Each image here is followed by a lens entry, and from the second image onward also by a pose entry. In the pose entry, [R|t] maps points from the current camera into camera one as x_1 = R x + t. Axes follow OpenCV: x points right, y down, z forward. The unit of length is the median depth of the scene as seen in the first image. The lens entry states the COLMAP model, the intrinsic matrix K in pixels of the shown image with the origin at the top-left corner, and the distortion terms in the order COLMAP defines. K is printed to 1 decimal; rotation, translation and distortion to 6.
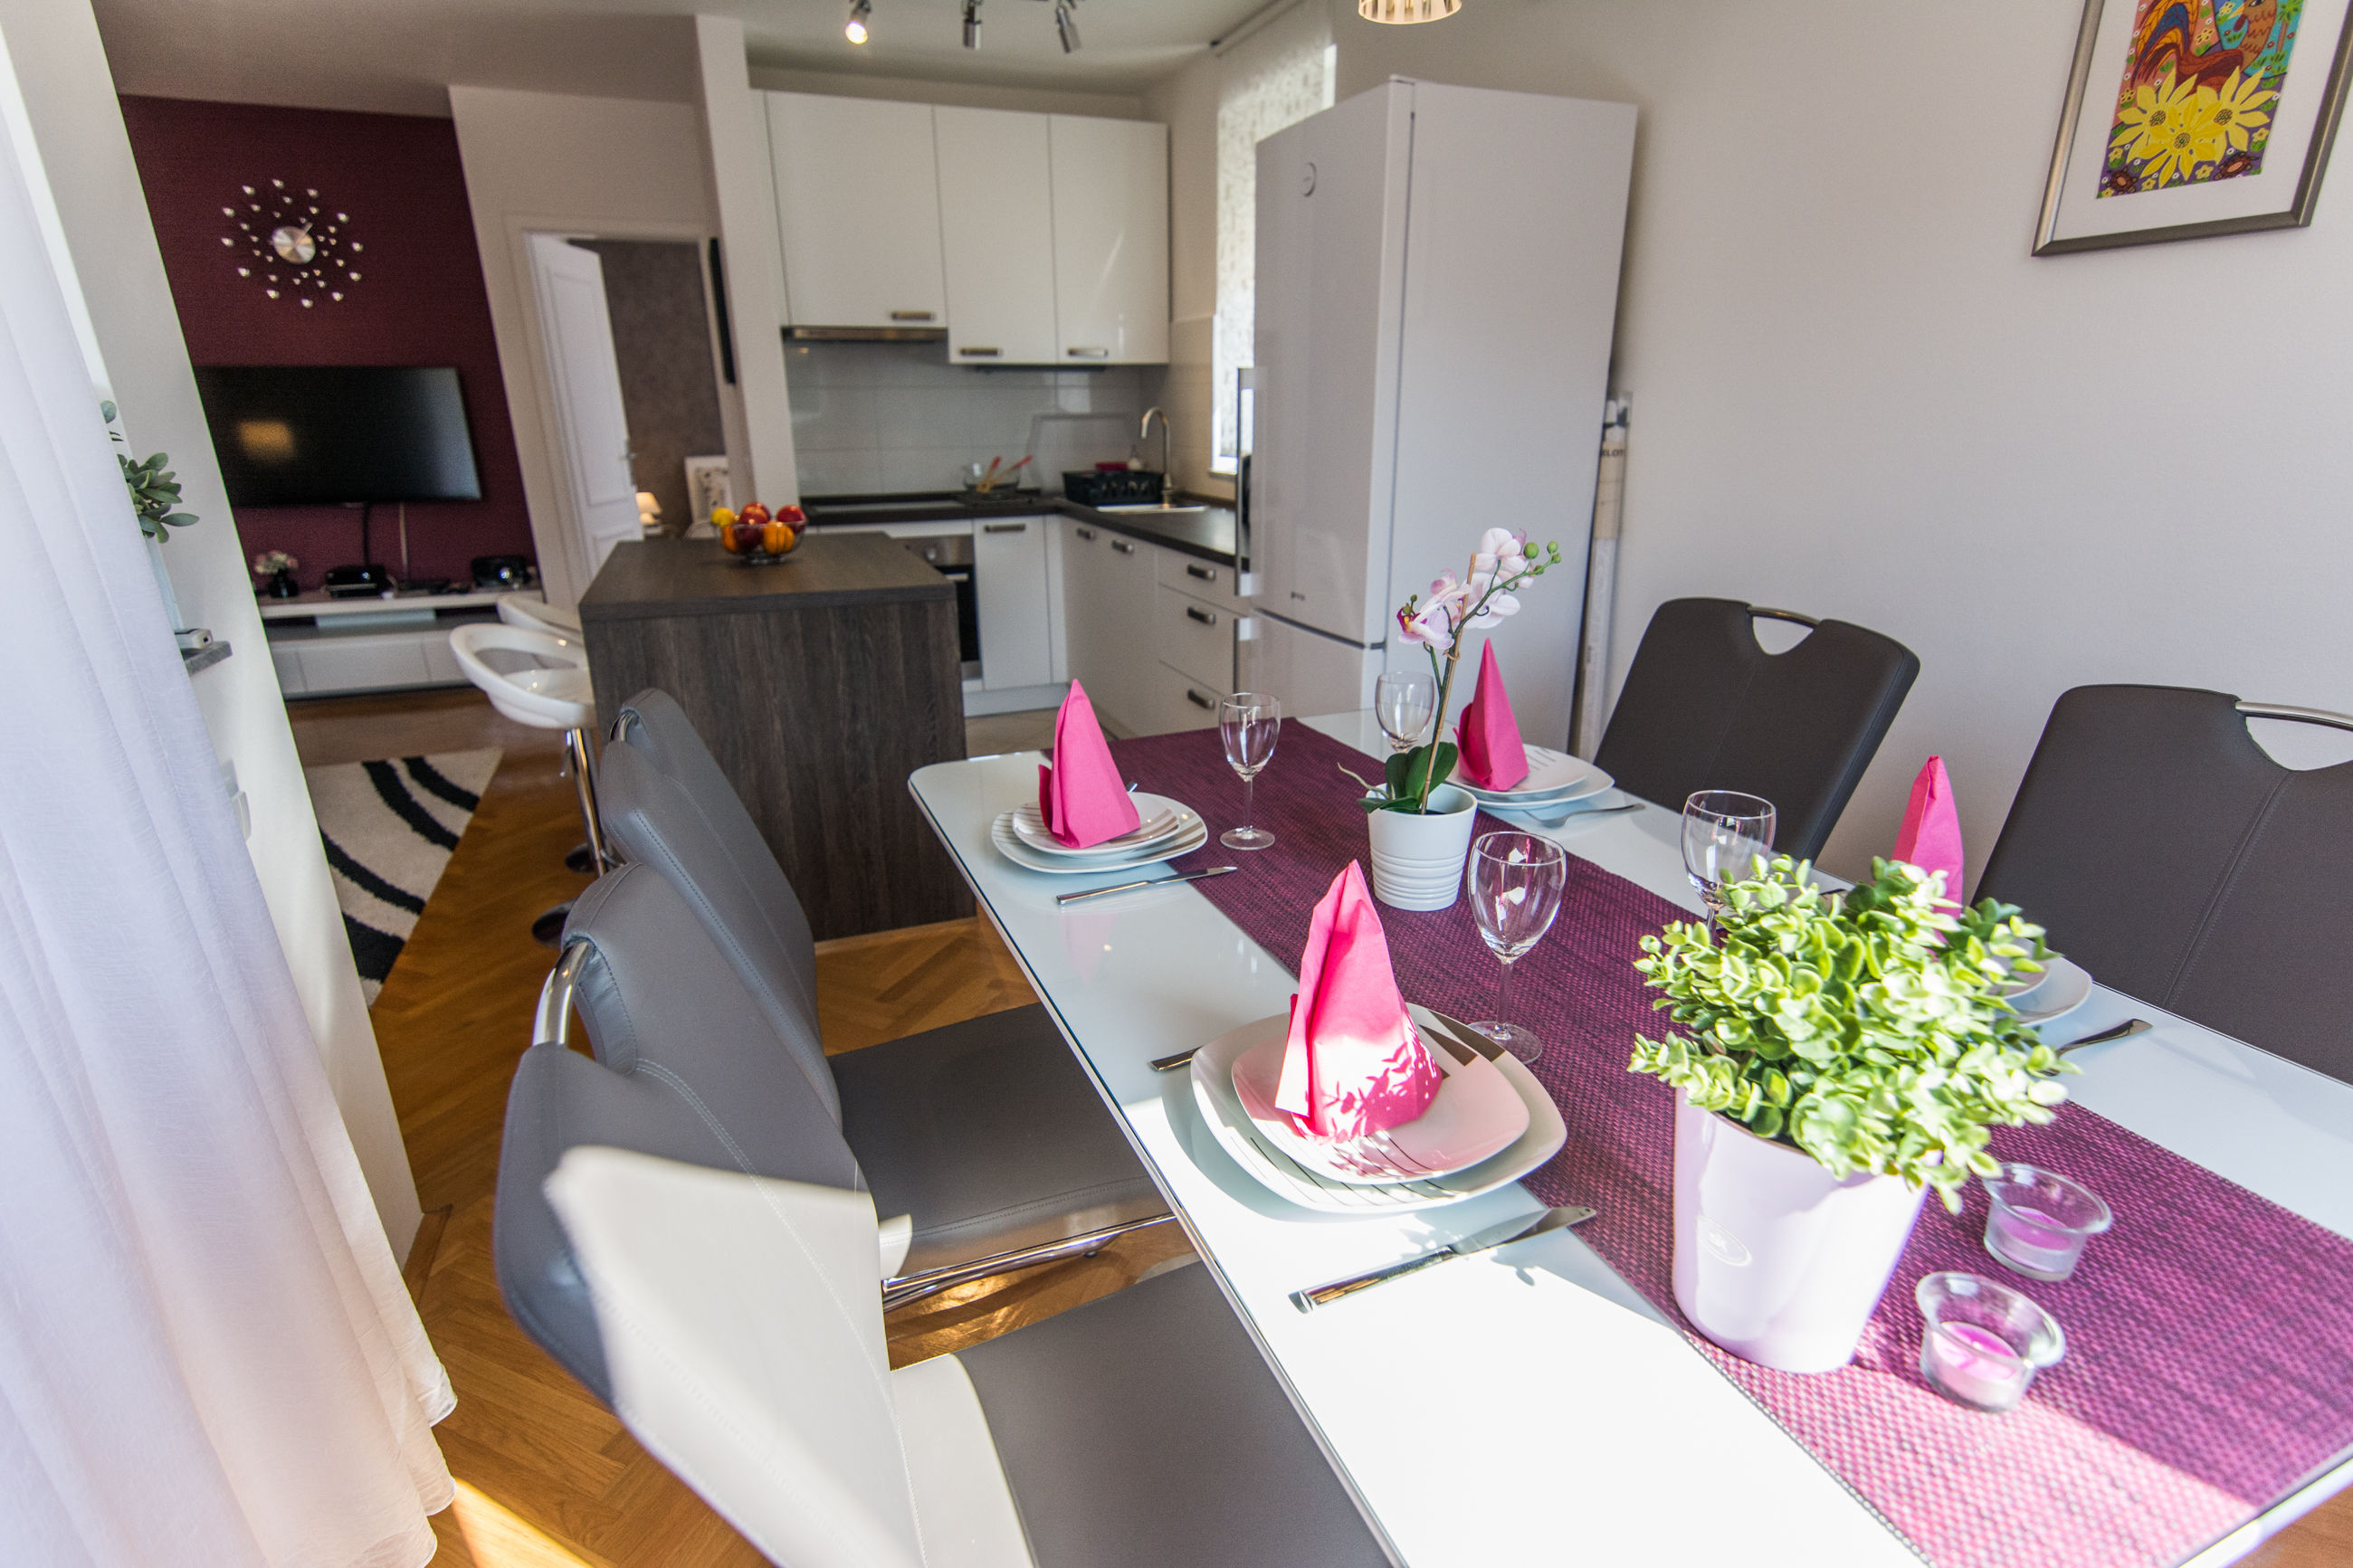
lens RADIAL K [[1152.5, 0, 1188.2], [0, 1152.5, 808.5], [0, 0, 1]] dist [-0.001111, -0.000740]
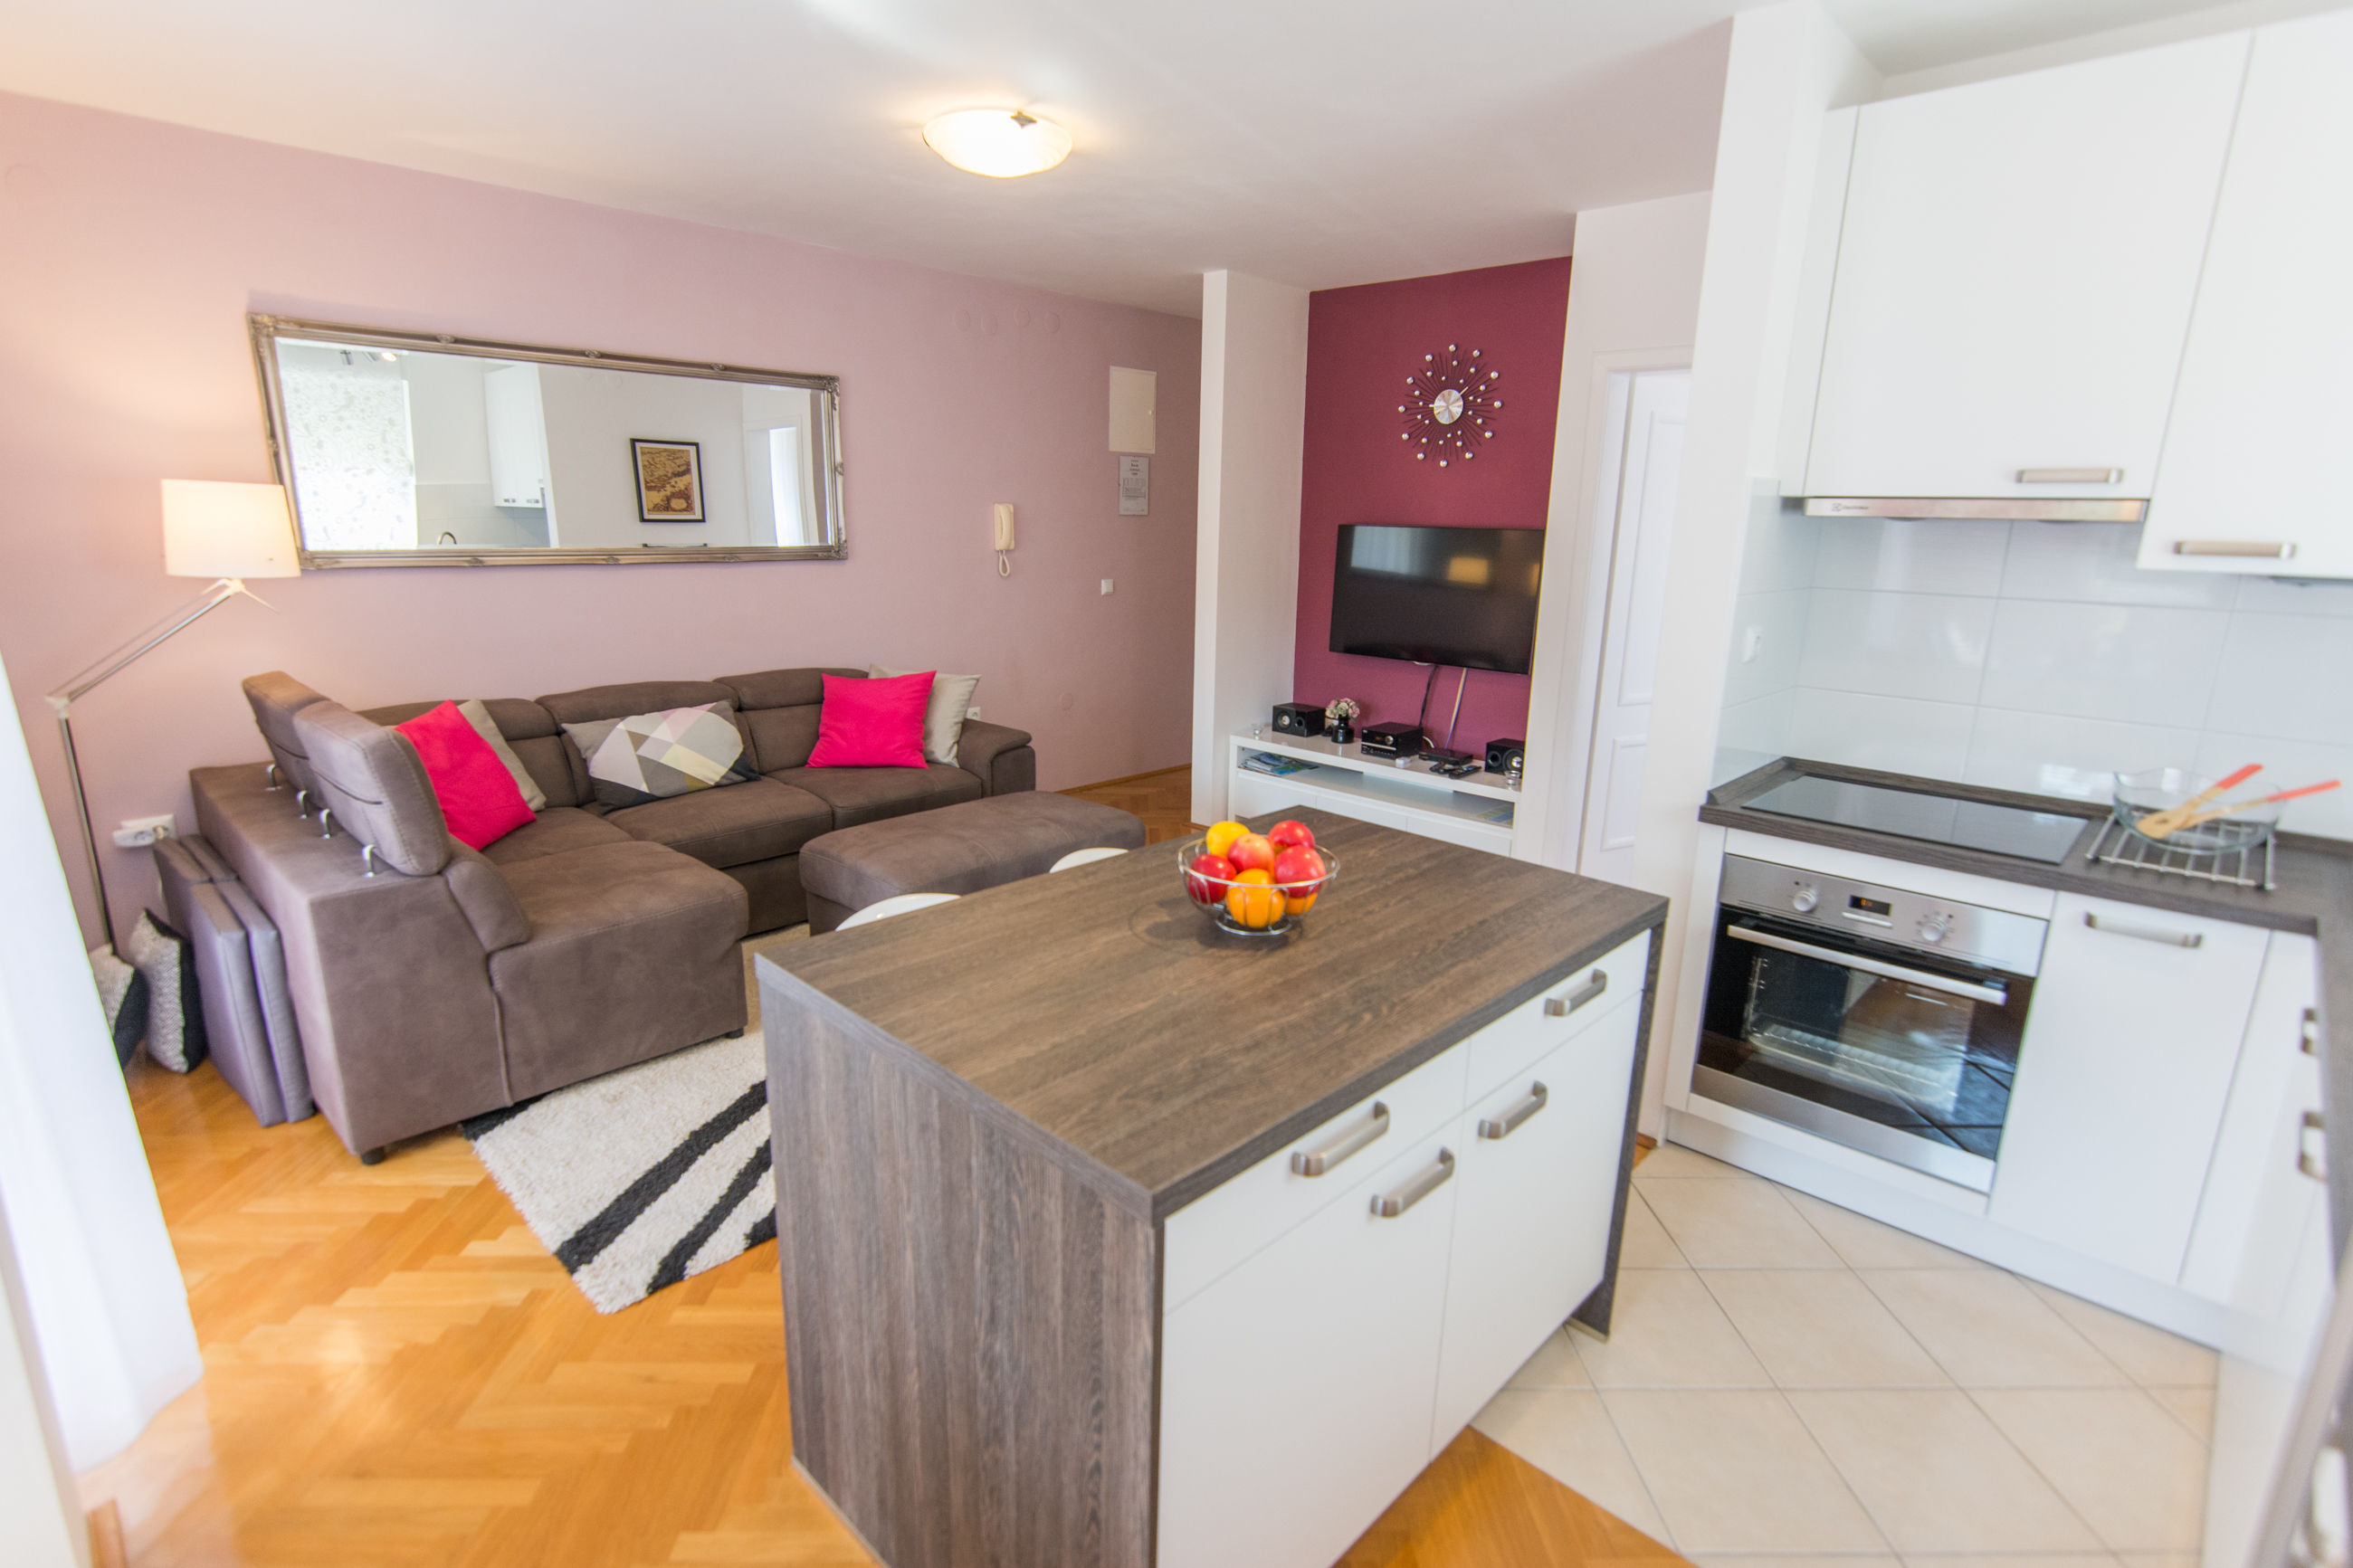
lens RADIAL K [[1152.5, 0, 1156.9], [0, 1152.5, 795.9], [0, 0, 1]] dist [-0.001111, -0.000740]
pose [[0.396484, 0.233731, -0.887790, 0.070778], [-0.323918, 0.940468, 0.102940, -0.213170], [0.858998, 0.246757, 0.448590, 0.458860]]
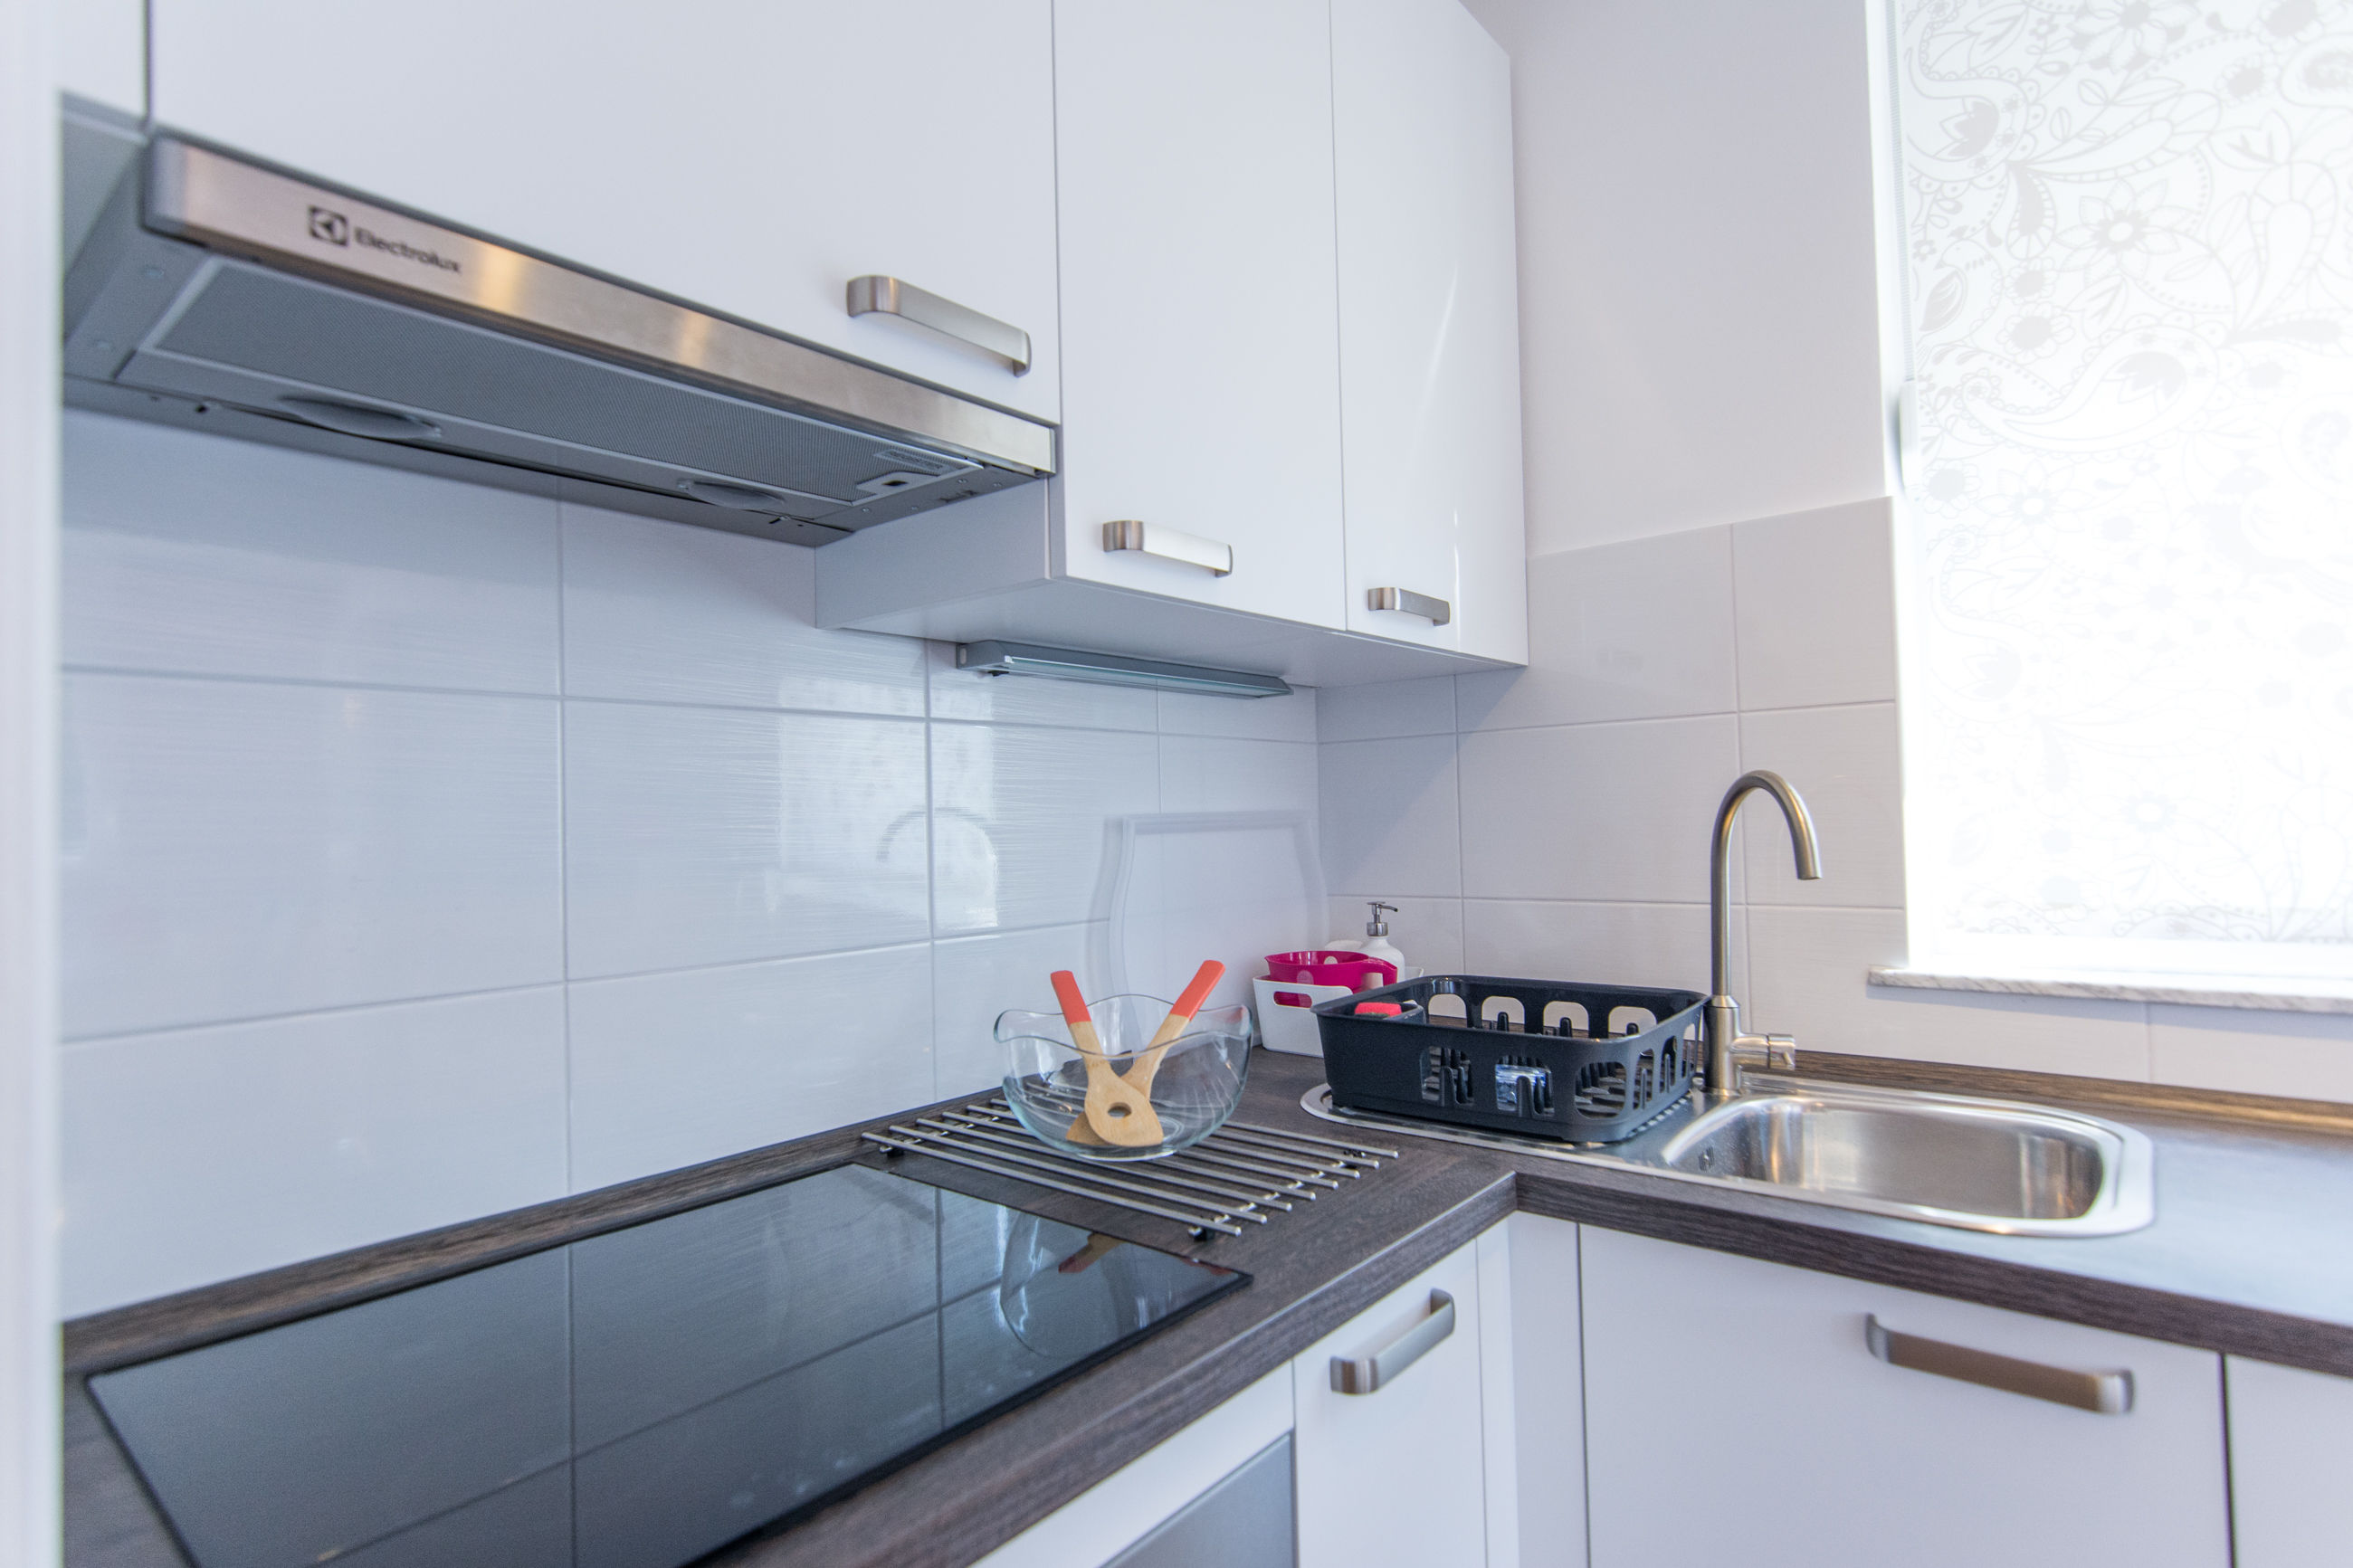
lens RADIAL K [[1152.5, 0, 1153.9], [0, 1152.5, 785.5], [0, 0, 1]] dist [-0.001111, -0.000740]
pose [[0.886259, -0.005461, 0.463159, -0.282932], [0.172349, 0.932020, -0.318803, -0.273951], [-0.429932, 0.362367, 0.826951, 0.811636]]
